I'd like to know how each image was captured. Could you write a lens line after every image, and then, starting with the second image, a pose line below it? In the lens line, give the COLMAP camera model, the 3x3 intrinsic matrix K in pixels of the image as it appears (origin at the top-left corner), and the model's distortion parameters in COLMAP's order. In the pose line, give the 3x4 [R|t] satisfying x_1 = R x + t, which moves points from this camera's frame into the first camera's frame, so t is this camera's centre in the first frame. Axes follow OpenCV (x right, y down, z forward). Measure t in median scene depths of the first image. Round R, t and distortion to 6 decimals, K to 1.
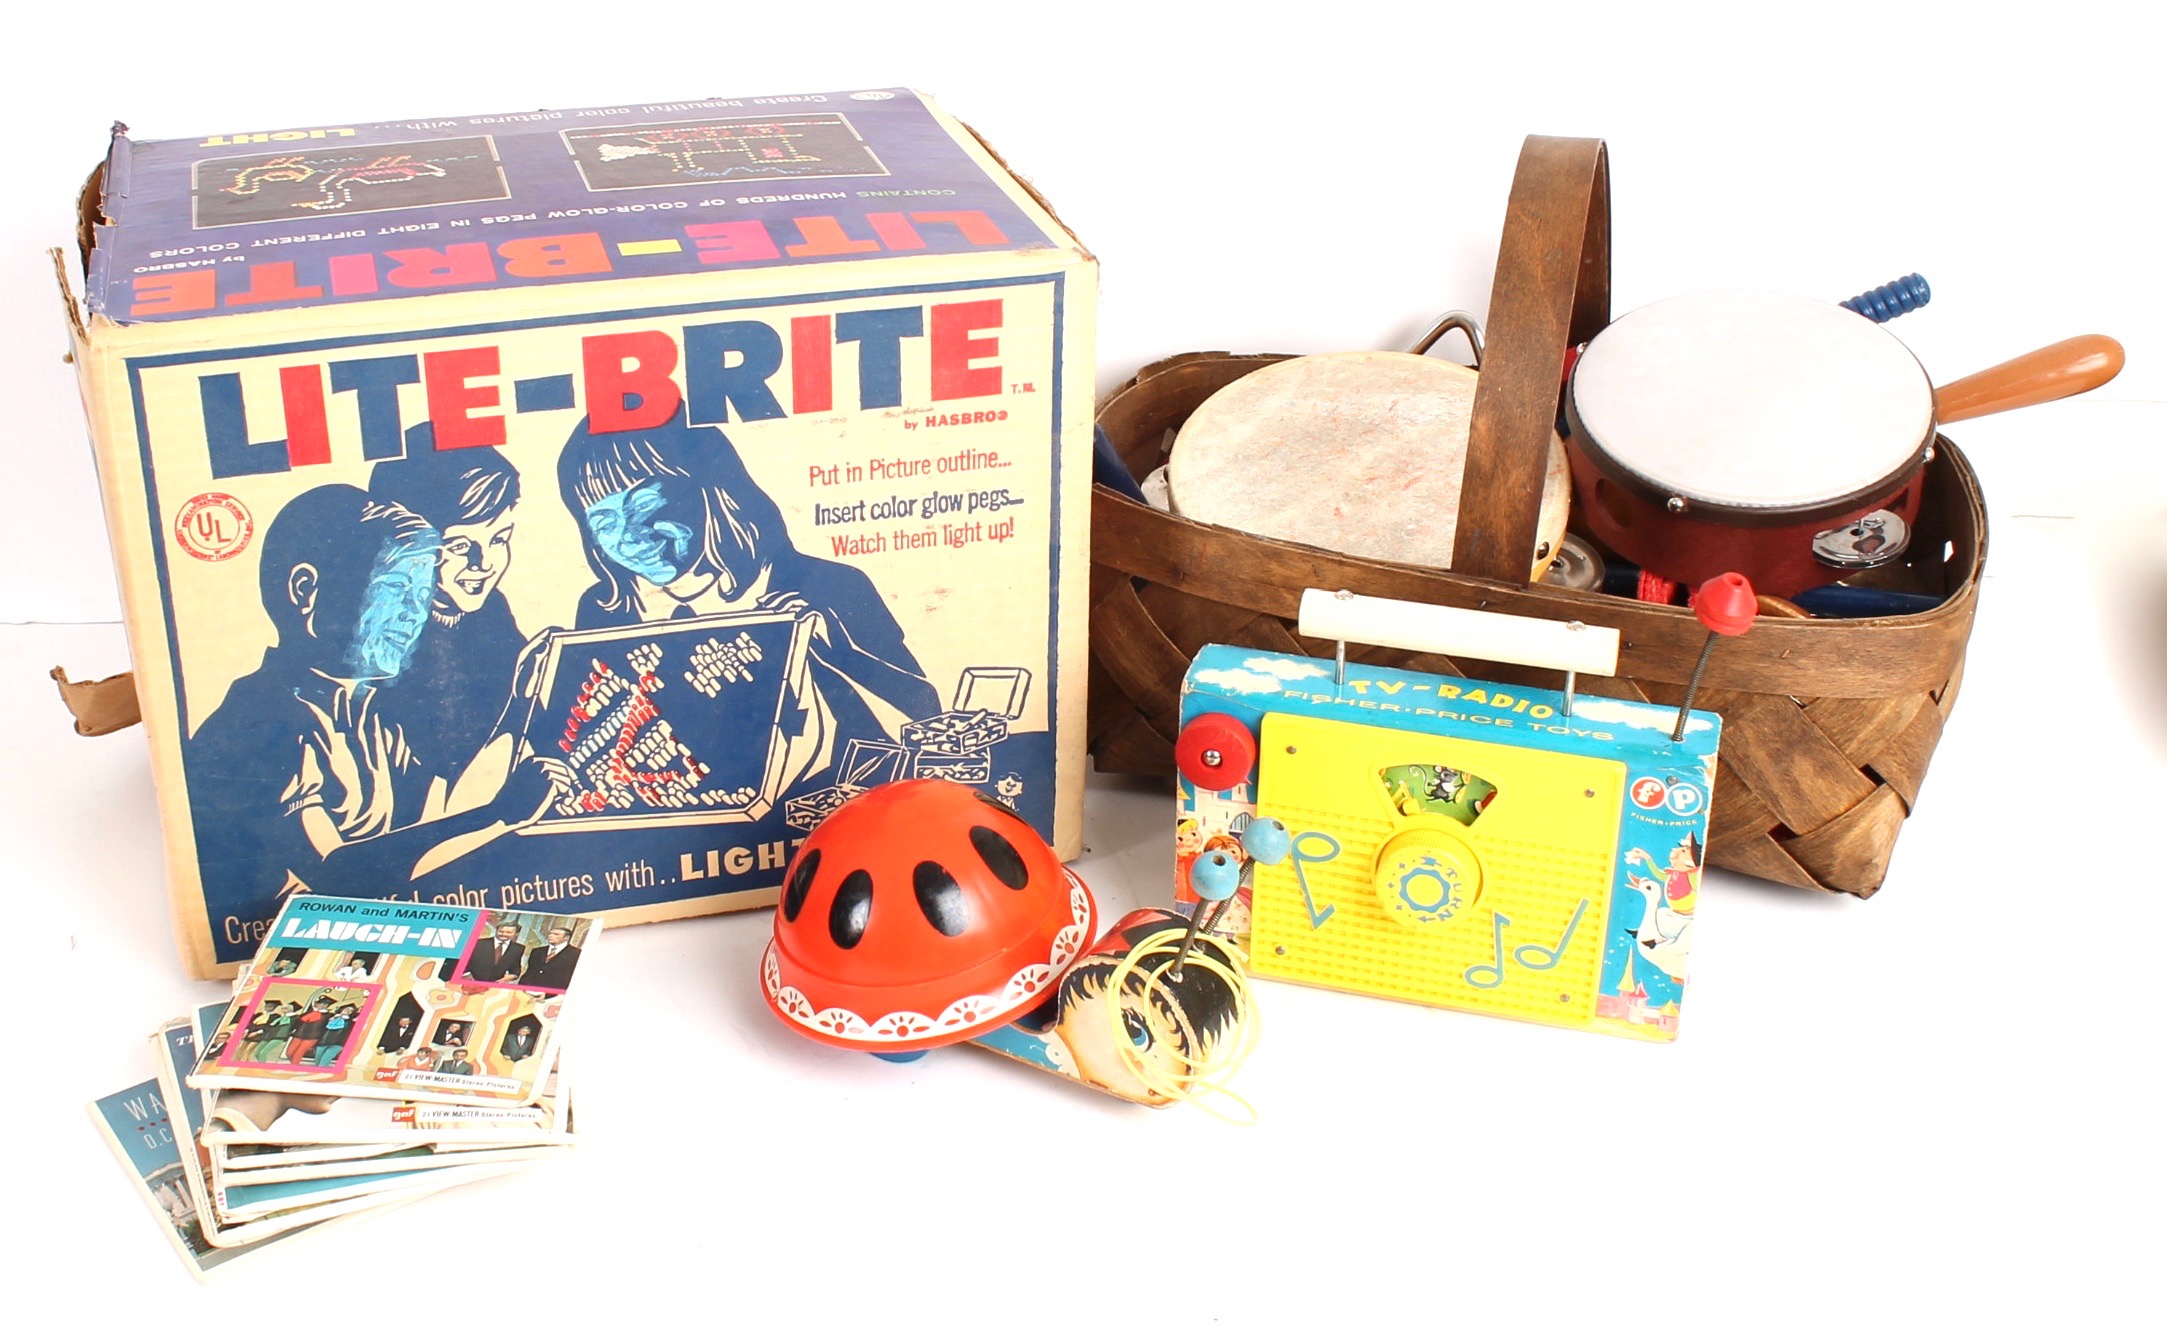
lens RADIAL K [[2638.3, 0, 1057.9], [0, 2638.3, 573.7], [0, 0, 1]] dist [-0.147147, 0.000000]
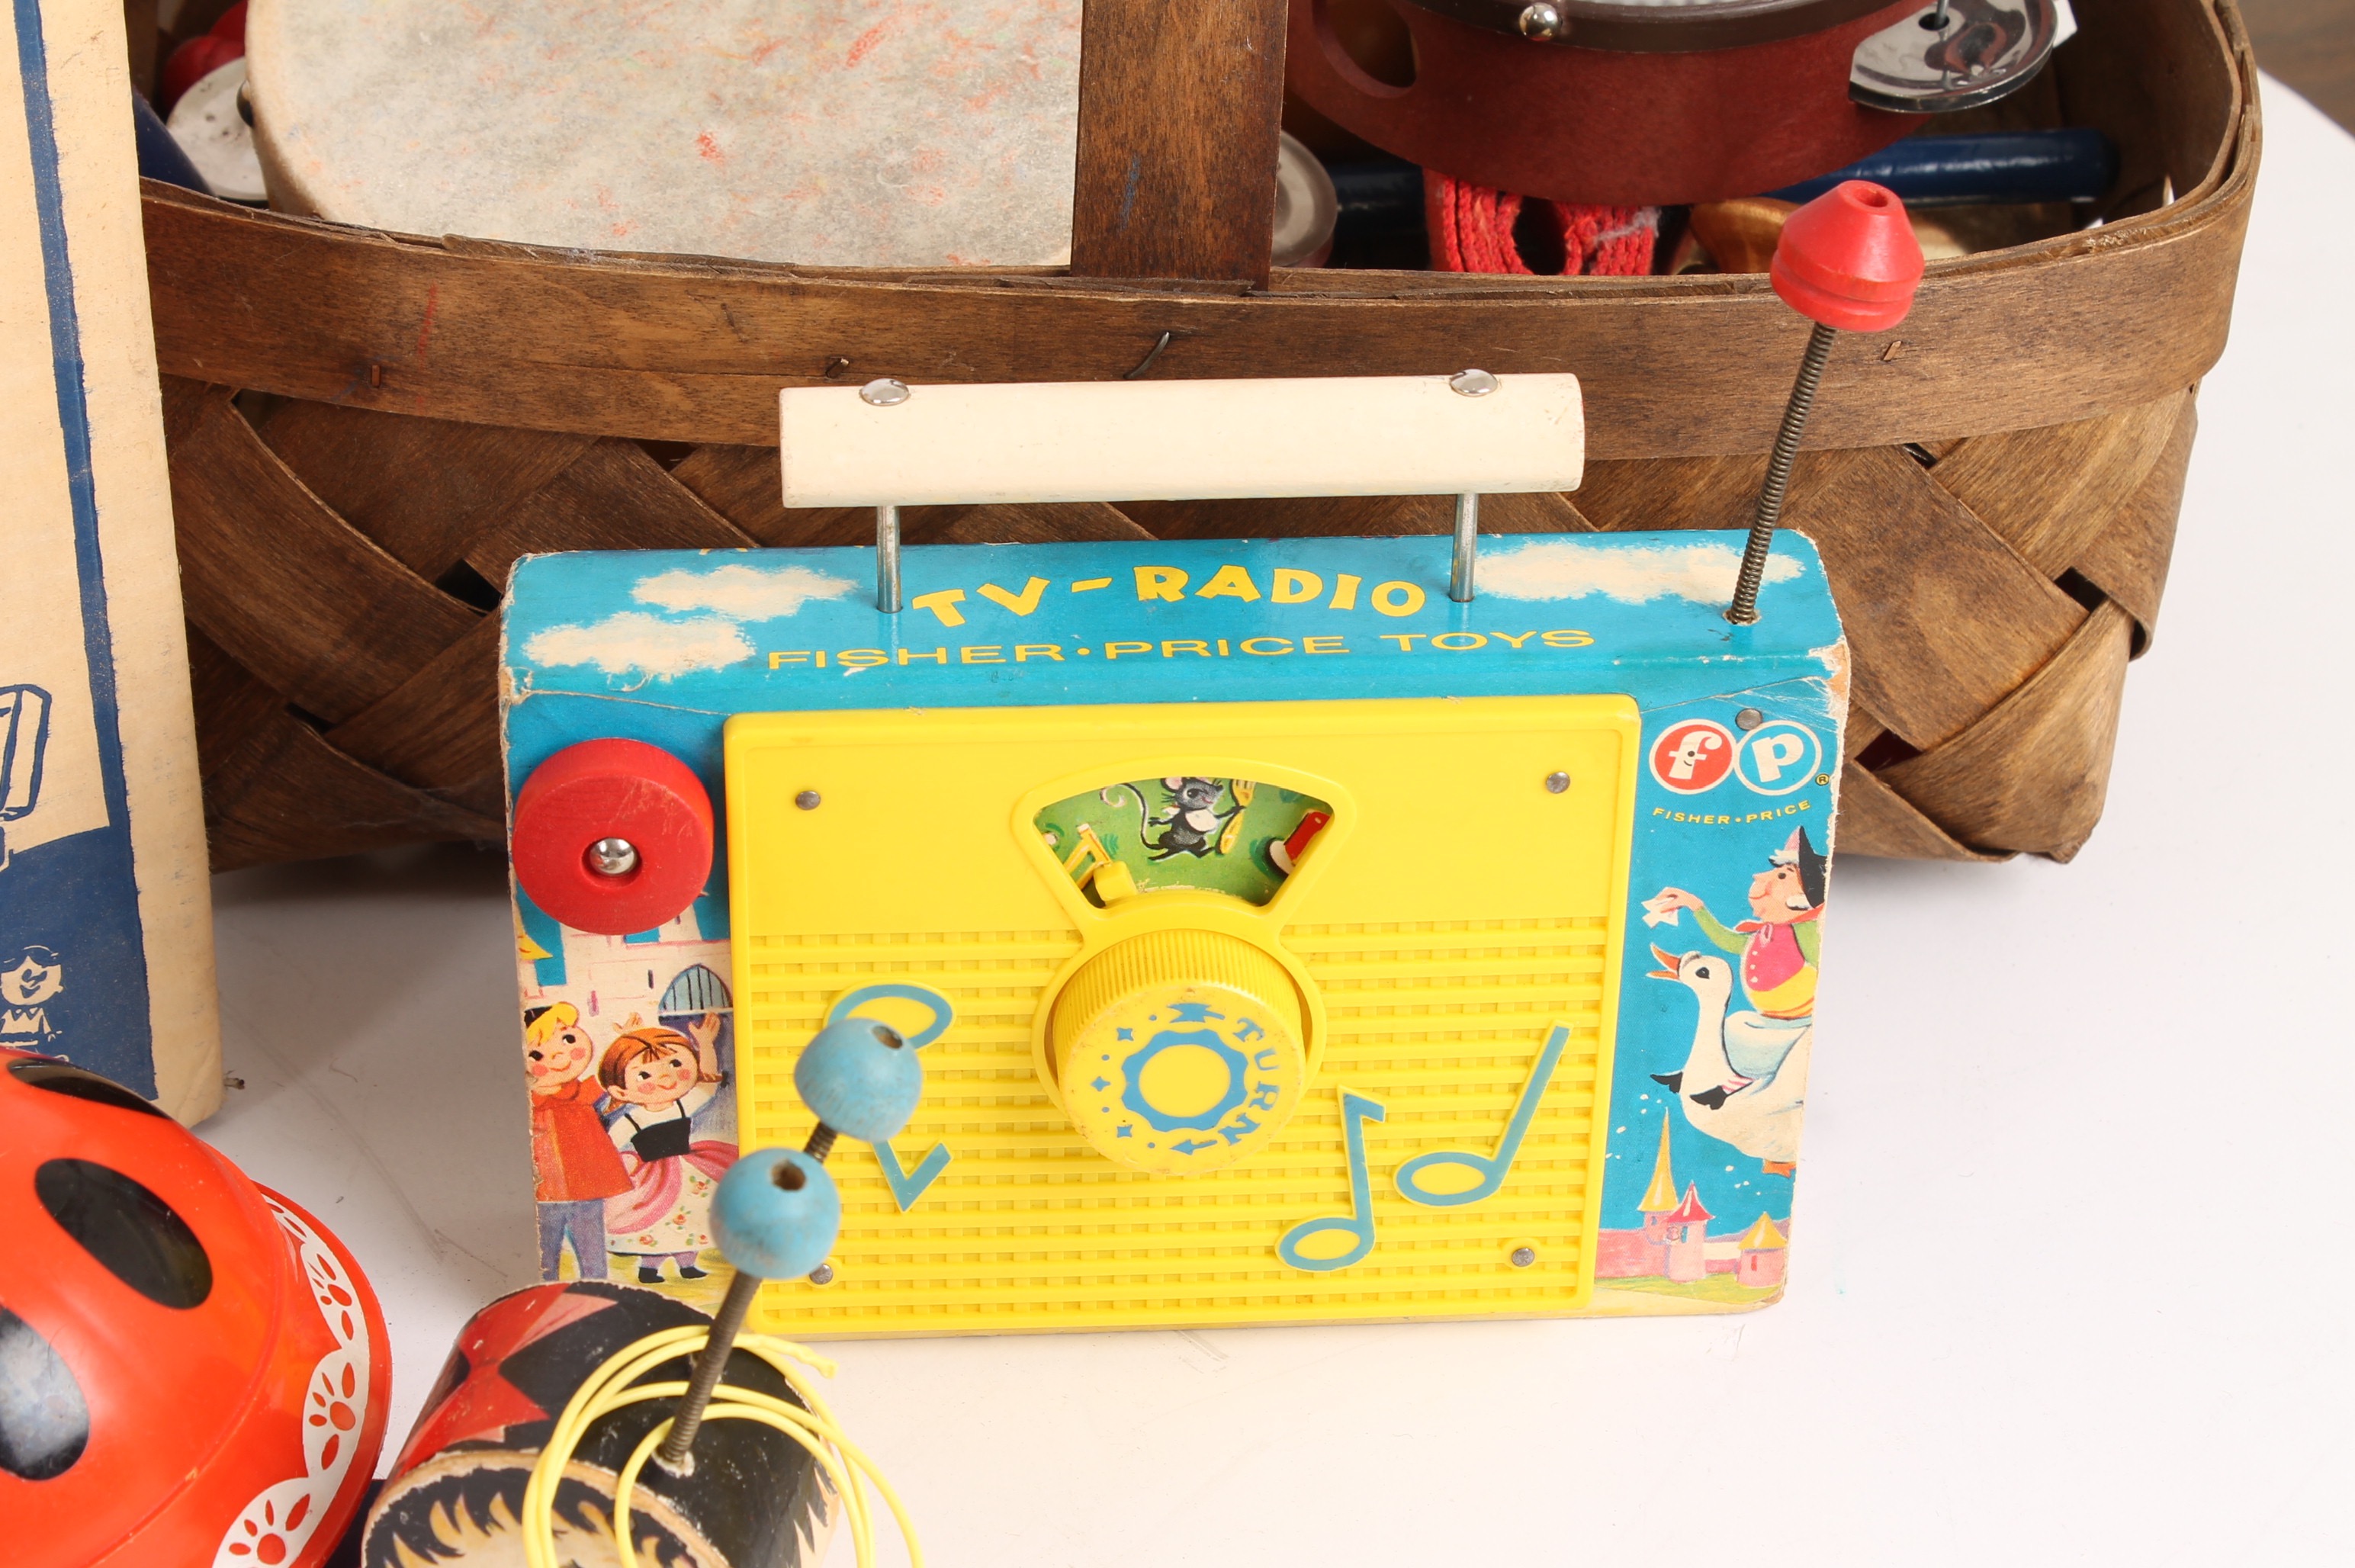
lens RADIAL K [[4913.1, 0, 1165.4], [0, 4913.1, 723.8], [0, 0, 1]] dist [0.044775, 0.000000]
pose [[0.936426, -0.181888, 0.300040, -0.080247], [0.138285, 0.977246, 0.160834, -0.055284], [-0.322466, -0.109118, 0.940271, 0.294793]]
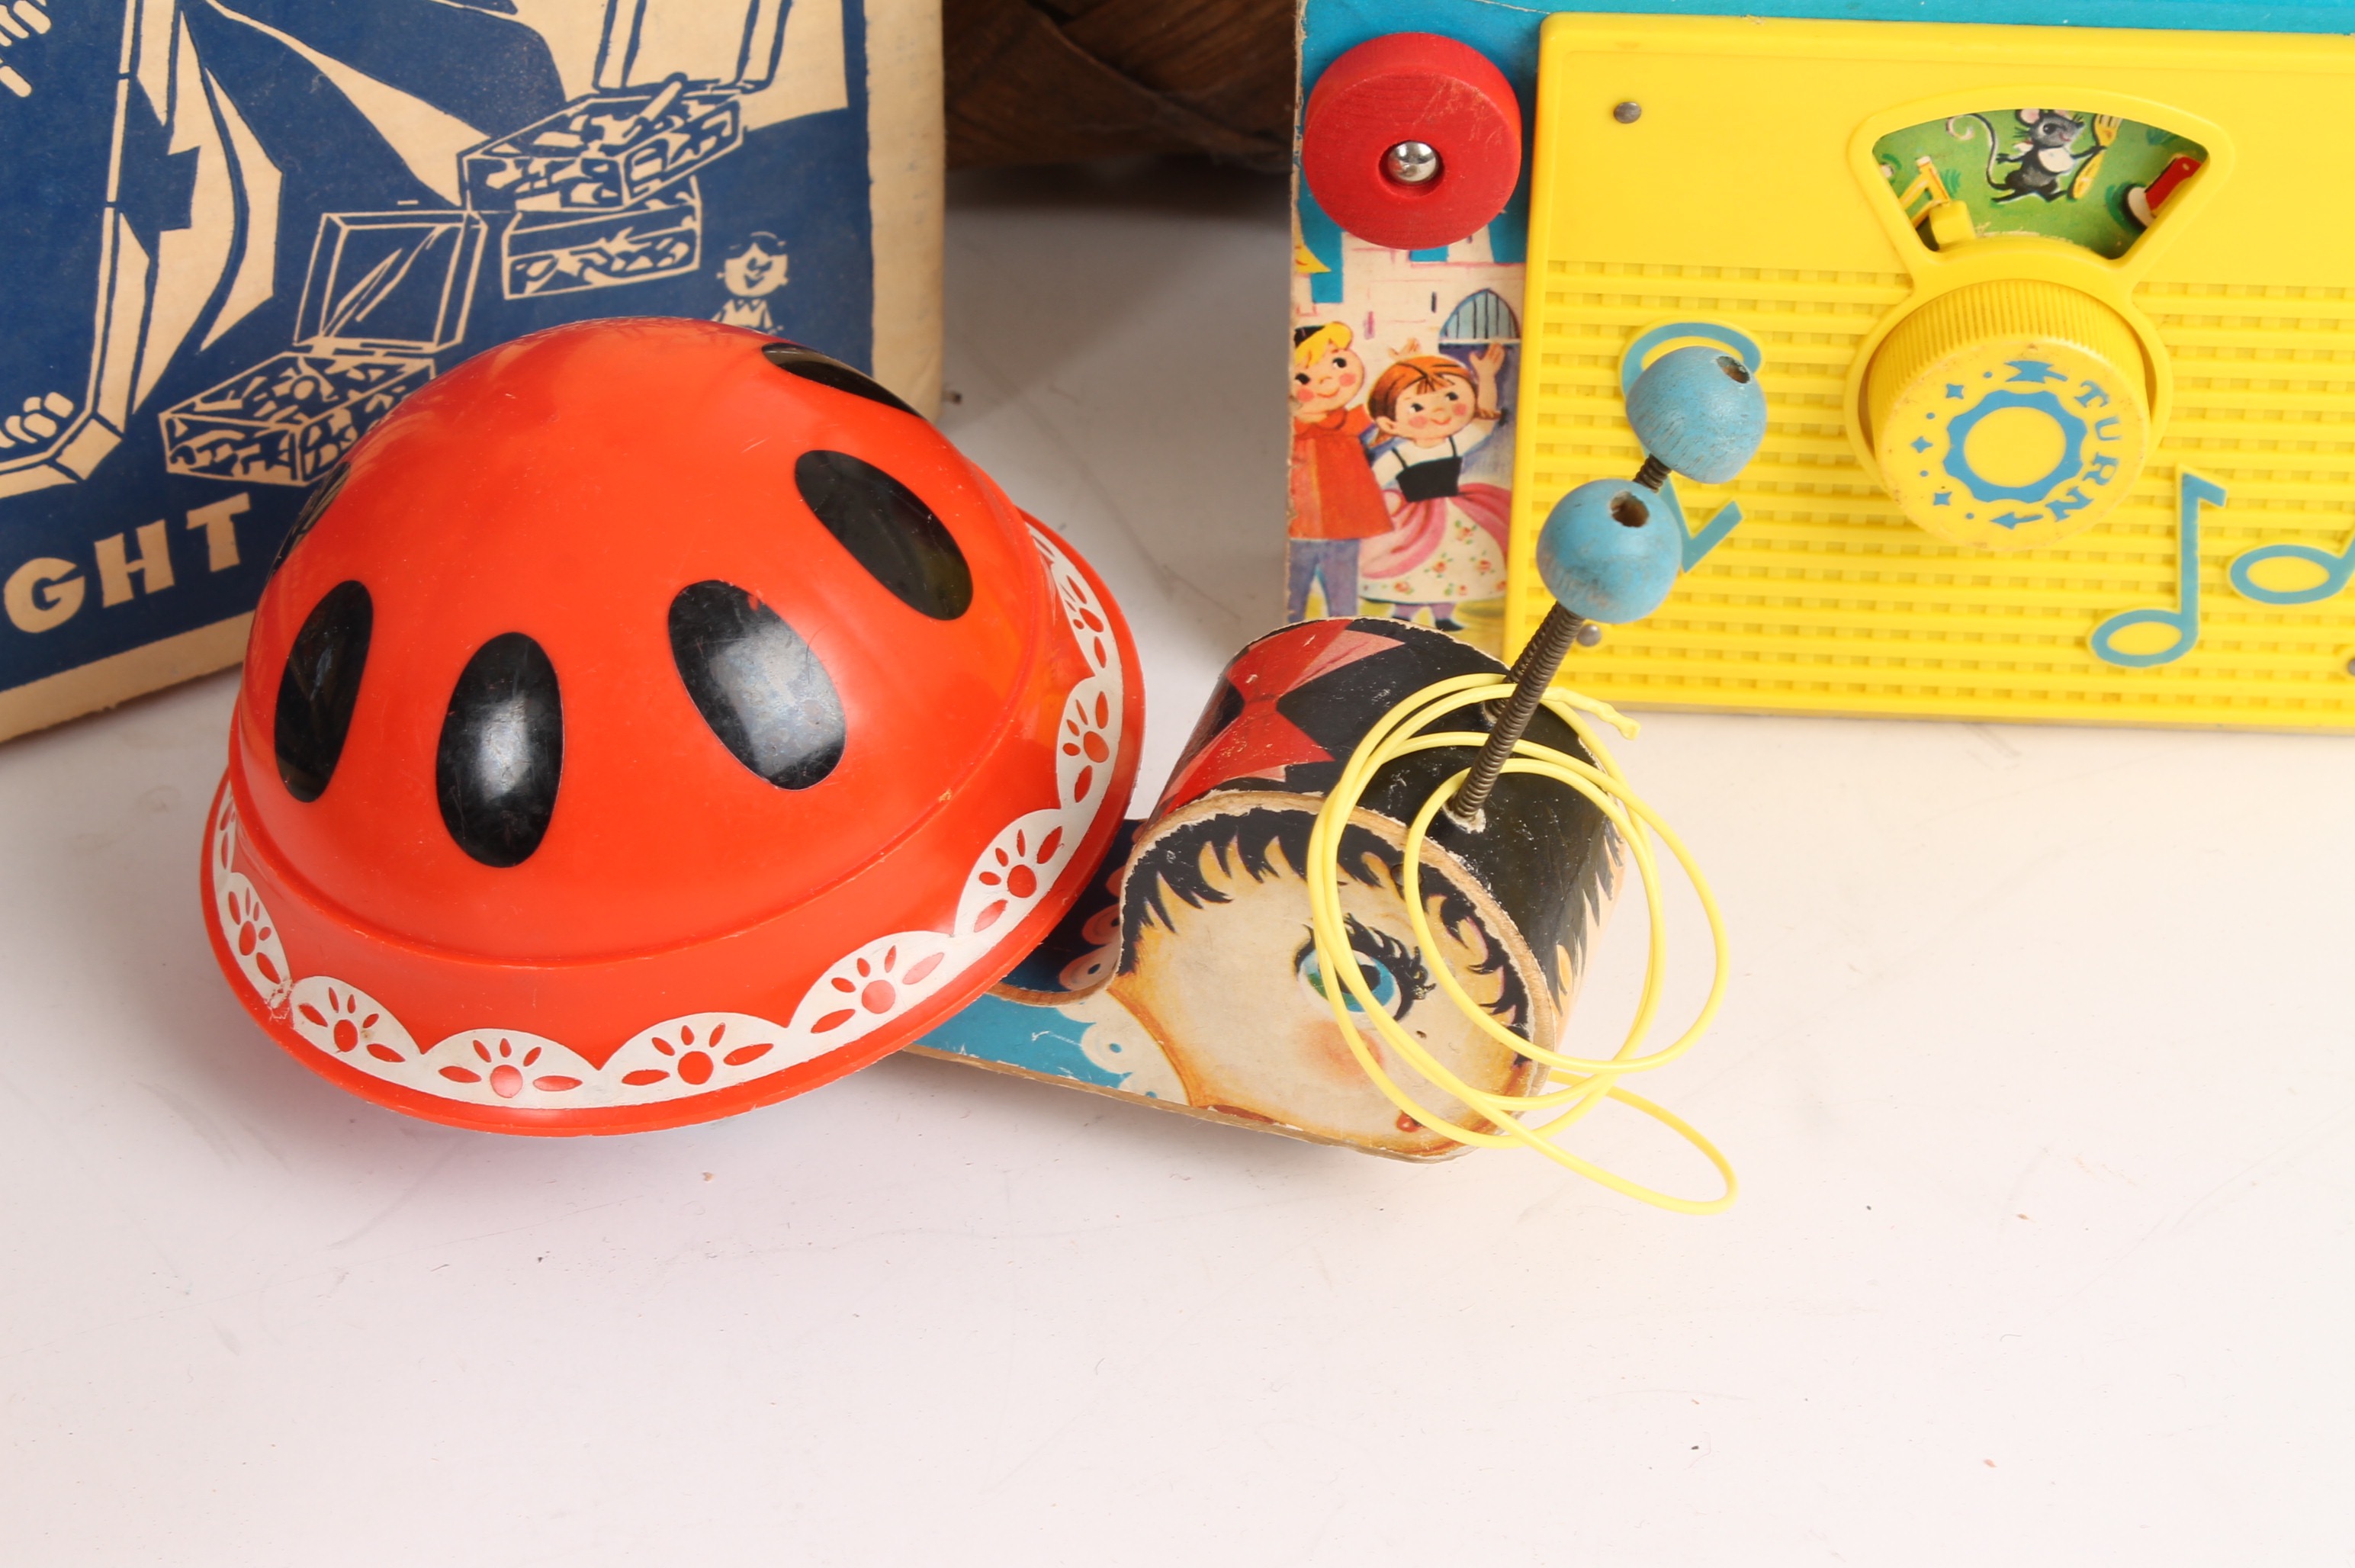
lens RADIAL K [[5104.6, 0, 1168.8], [0, 5104.6, 704.5], [0, 0, 1]] dist [0.047419, 0.000000]
pose [[0.969915, -0.152704, 0.189595, -0.116542], [0.101130, 0.961162, 0.256790, -0.040593], [-0.221445, -0.229890, 0.947688, 0.338921]]
